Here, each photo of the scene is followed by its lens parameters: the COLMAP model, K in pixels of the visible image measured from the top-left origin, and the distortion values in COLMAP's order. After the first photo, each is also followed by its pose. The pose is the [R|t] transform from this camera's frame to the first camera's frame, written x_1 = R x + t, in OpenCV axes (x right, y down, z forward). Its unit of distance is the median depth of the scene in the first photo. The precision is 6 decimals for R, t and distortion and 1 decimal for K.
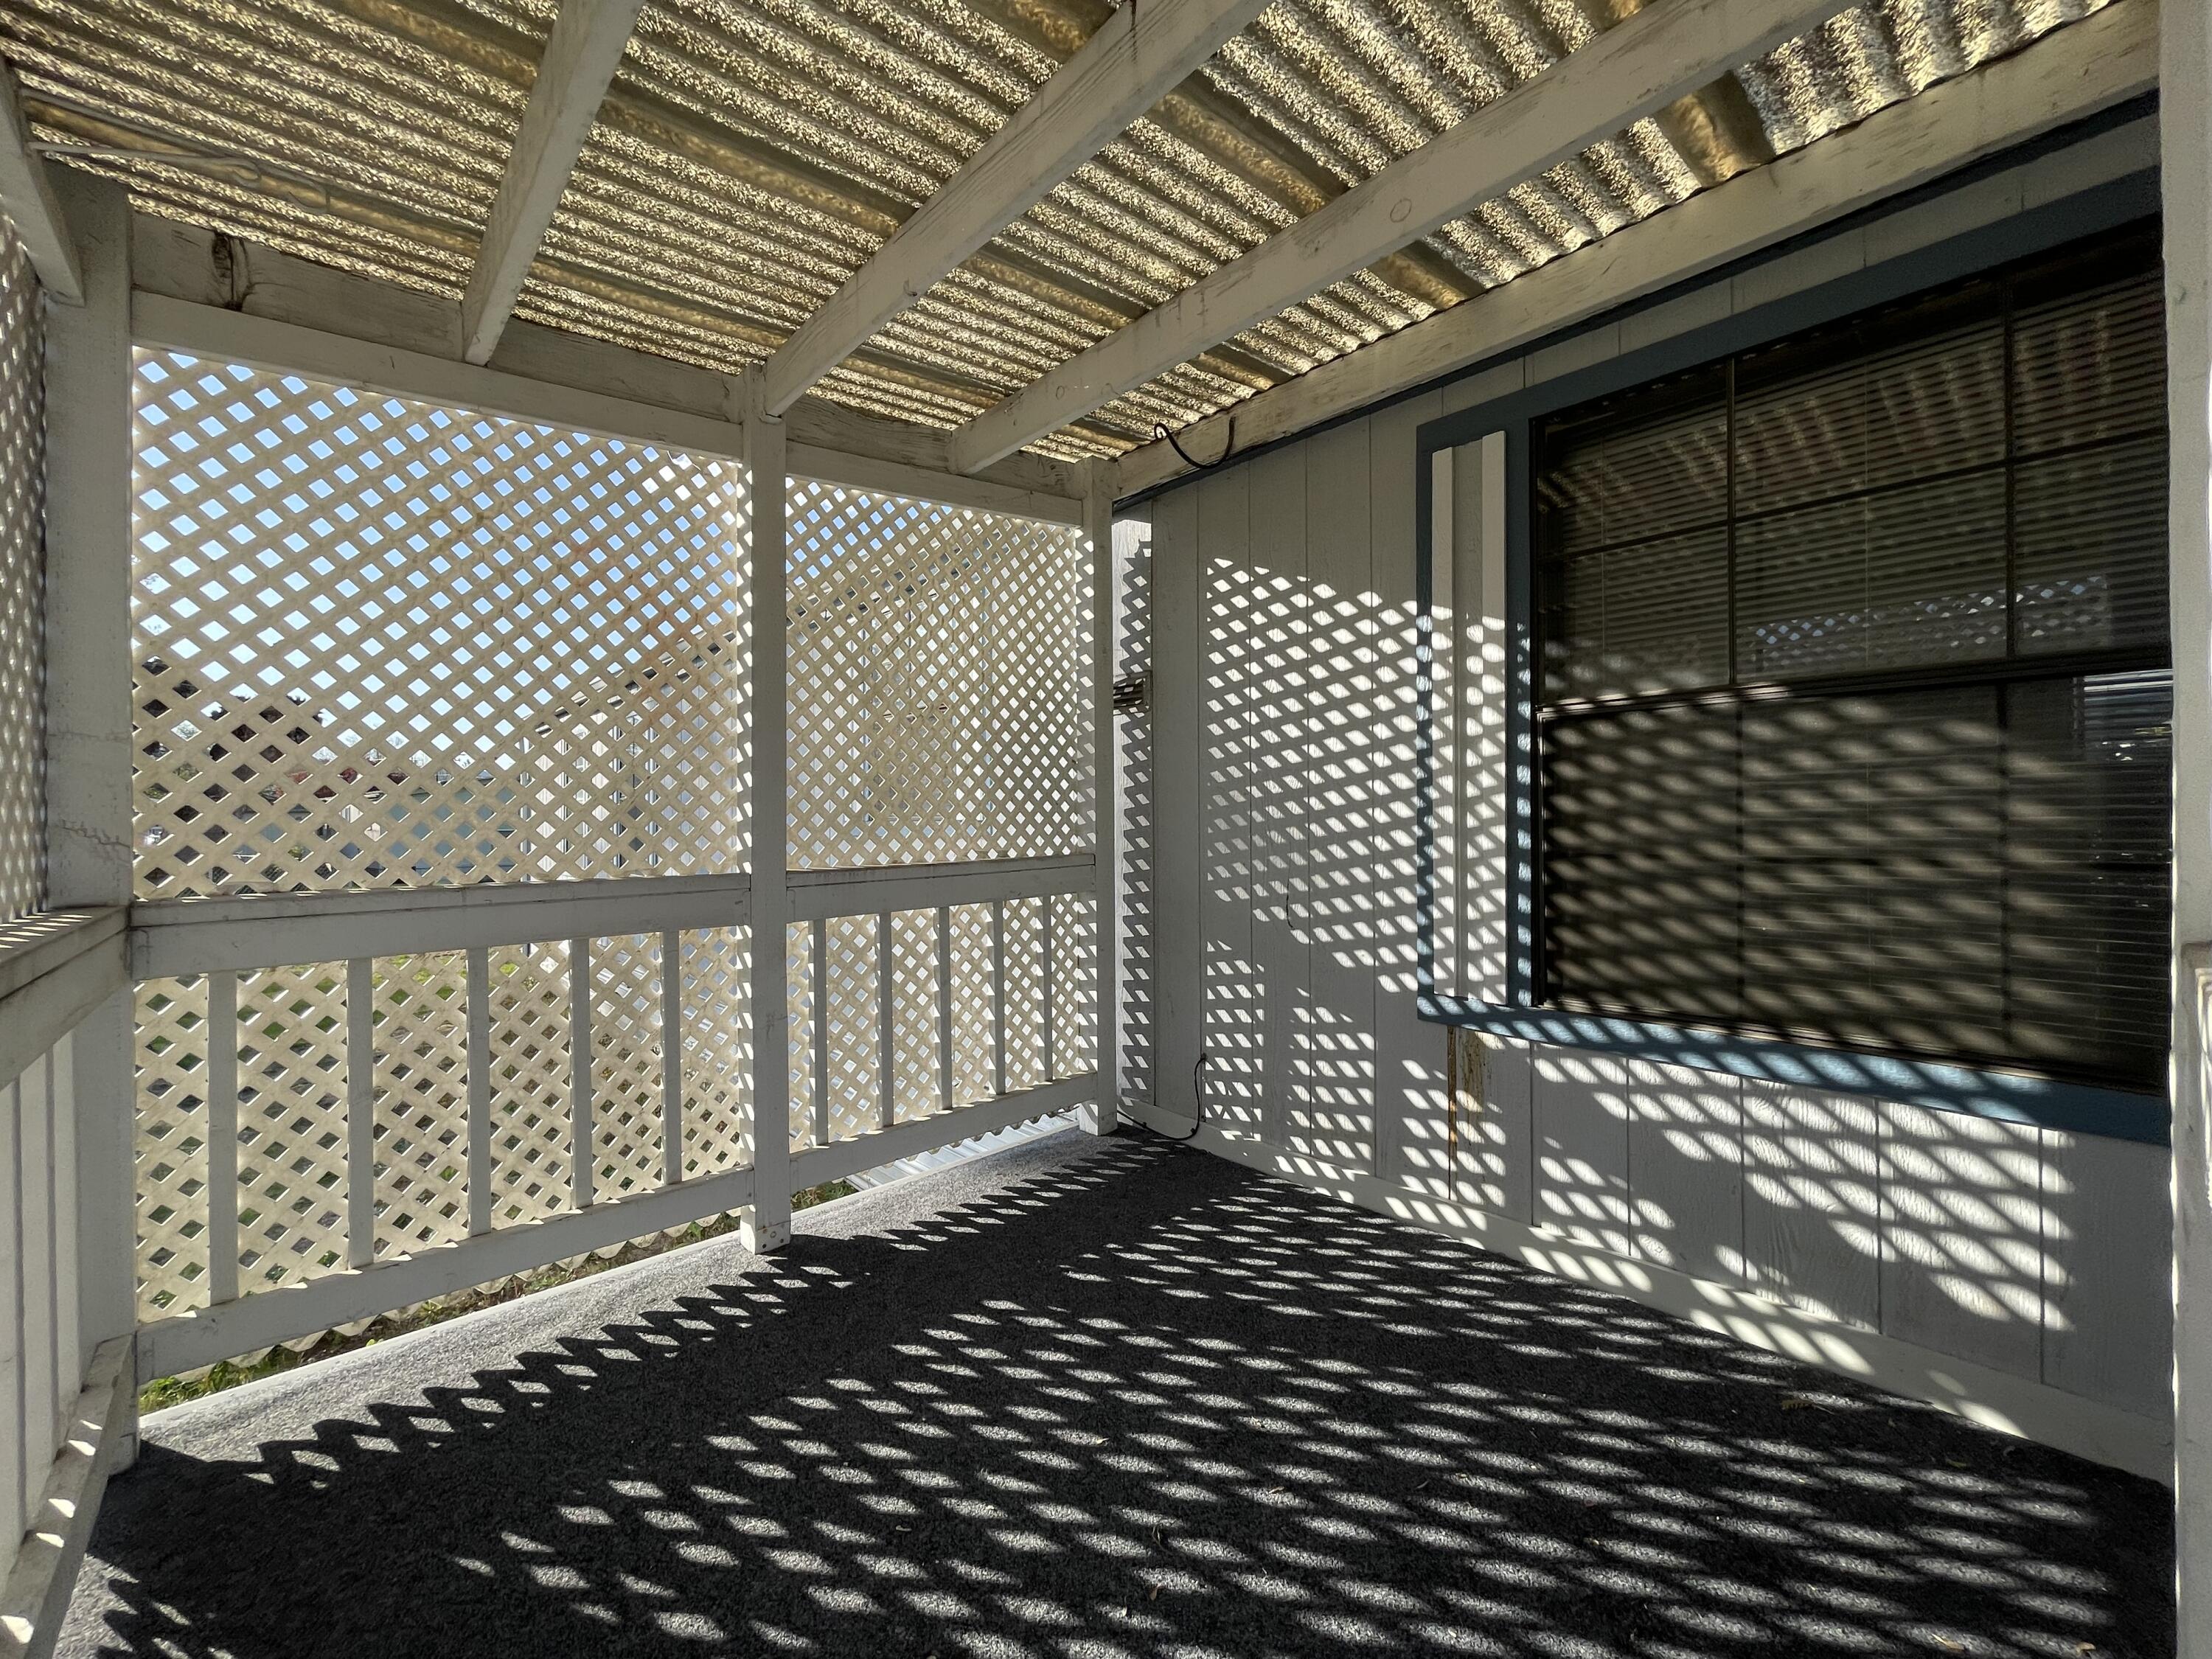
lens RADIAL K [[896.5, 0, 1110.9], [0, 896.5, 822.5], [0, 0, 1]] dist [-0.003444, -0.000185]
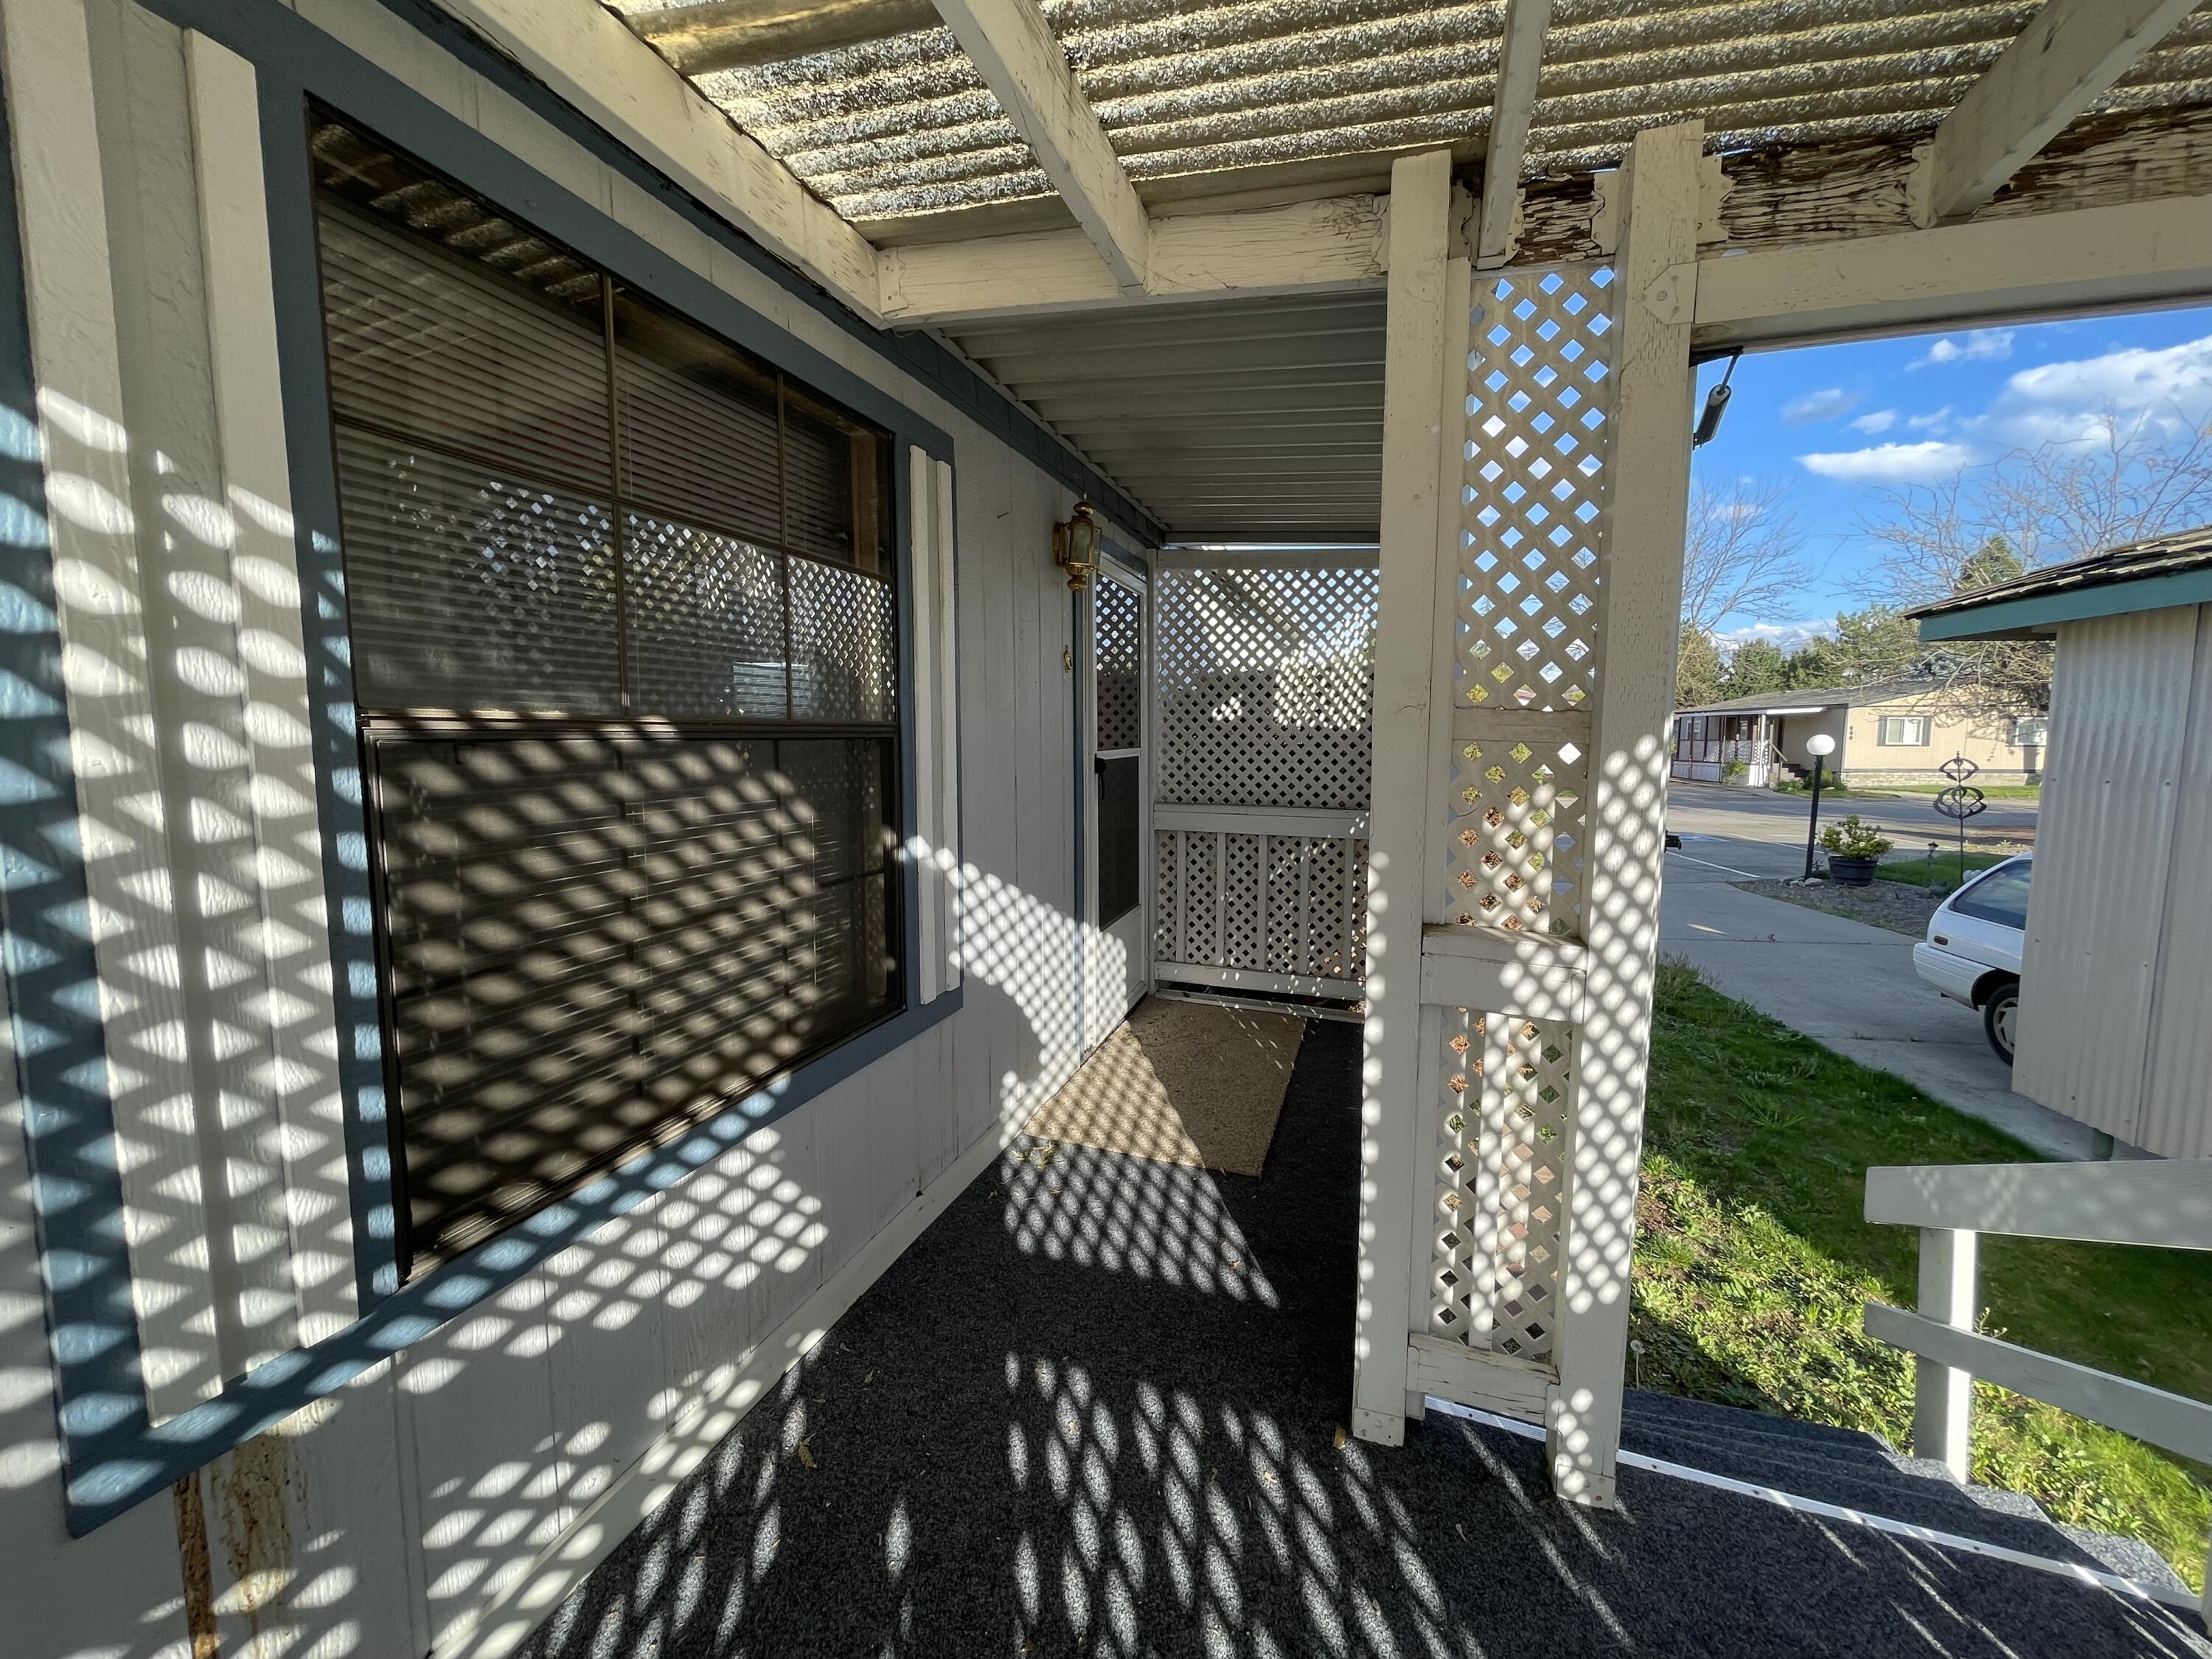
lens RADIAL K [[896.5, 0, 1106.3], [0, 896.5, 825.4], [0, 0, 1]] dist [-0.003444, -0.000185]
pose [[-0.483940, -0.081437, 0.871304, -0.172747], [0.003692, 0.995462, 0.095092, -0.115993], [-0.875094, 0.049236, -0.481443, 0.900948]]
